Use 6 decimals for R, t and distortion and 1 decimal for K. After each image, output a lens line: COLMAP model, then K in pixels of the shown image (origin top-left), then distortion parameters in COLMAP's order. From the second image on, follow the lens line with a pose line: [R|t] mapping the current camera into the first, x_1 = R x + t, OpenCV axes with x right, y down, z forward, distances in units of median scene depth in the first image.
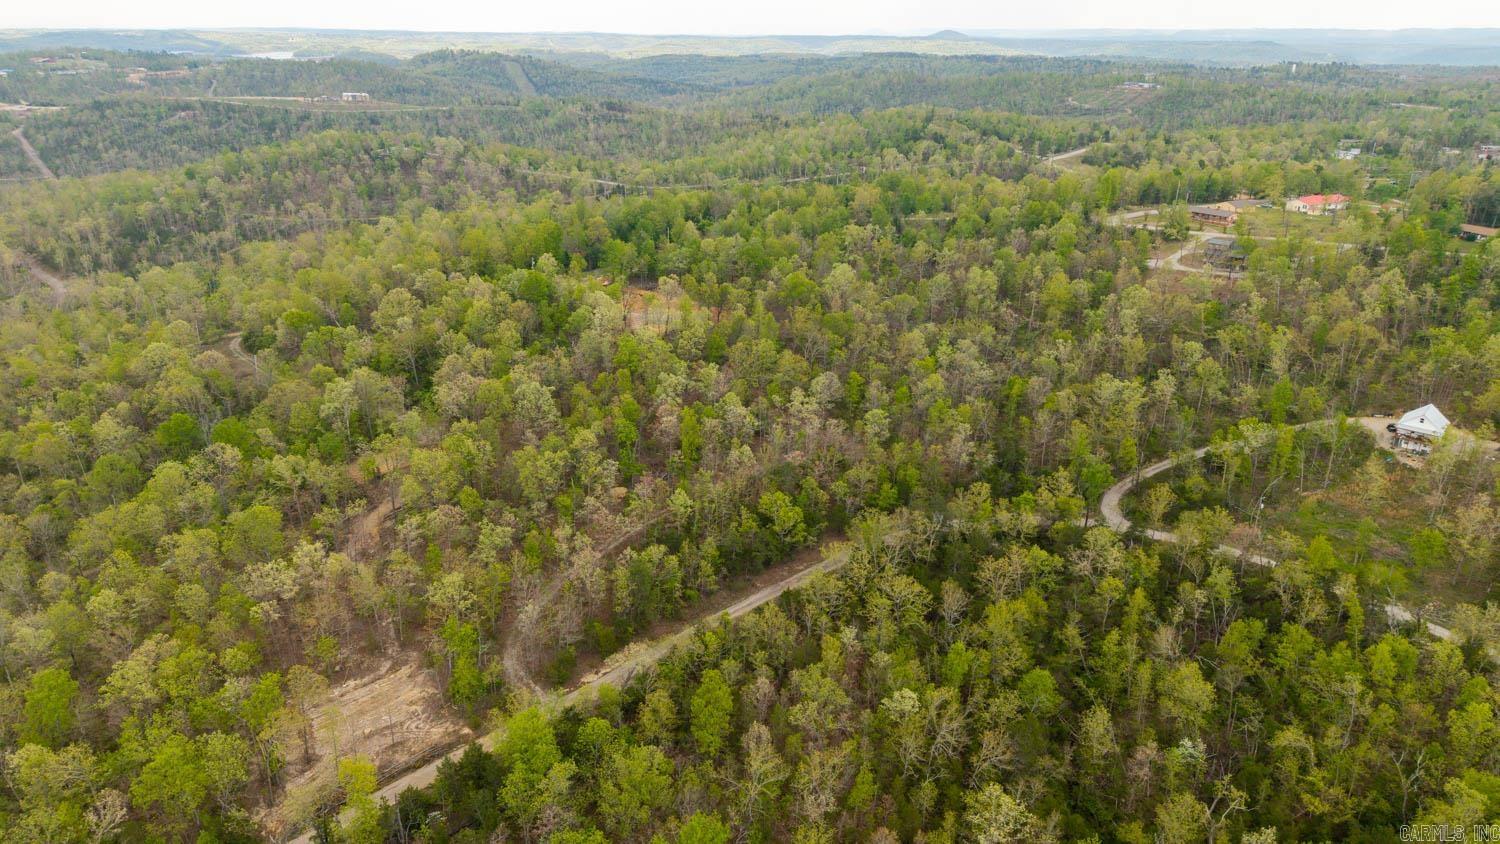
lens RADIAL K [[1013.7, 0, 749.3], [0, 1013.7, 419.9], [0, 0, 1]] dist [0.035633, -0.033424]
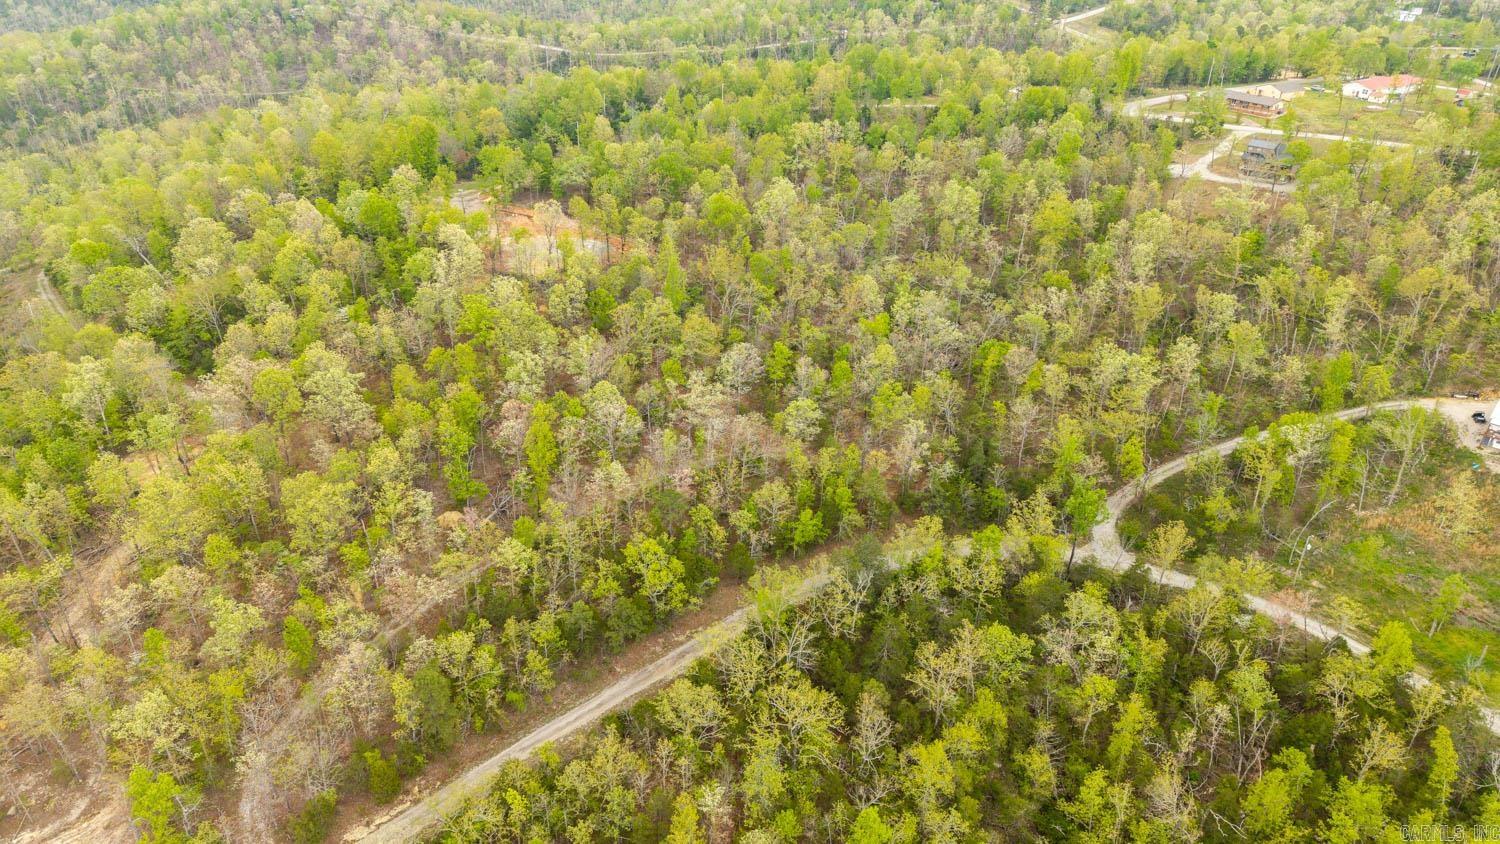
lens RADIAL K [[1013.7, 0, 750.9], [0, 1013.7, 430.3], [0, 0, 1]] dist [0.035633, -0.033424]
pose [[0.999996, 0.000401, -0.002836, 0.083689], [0.000006, 0.989857, 0.142069, -0.087864], [0.002864, -0.142068, 0.989853, 0.232287]]
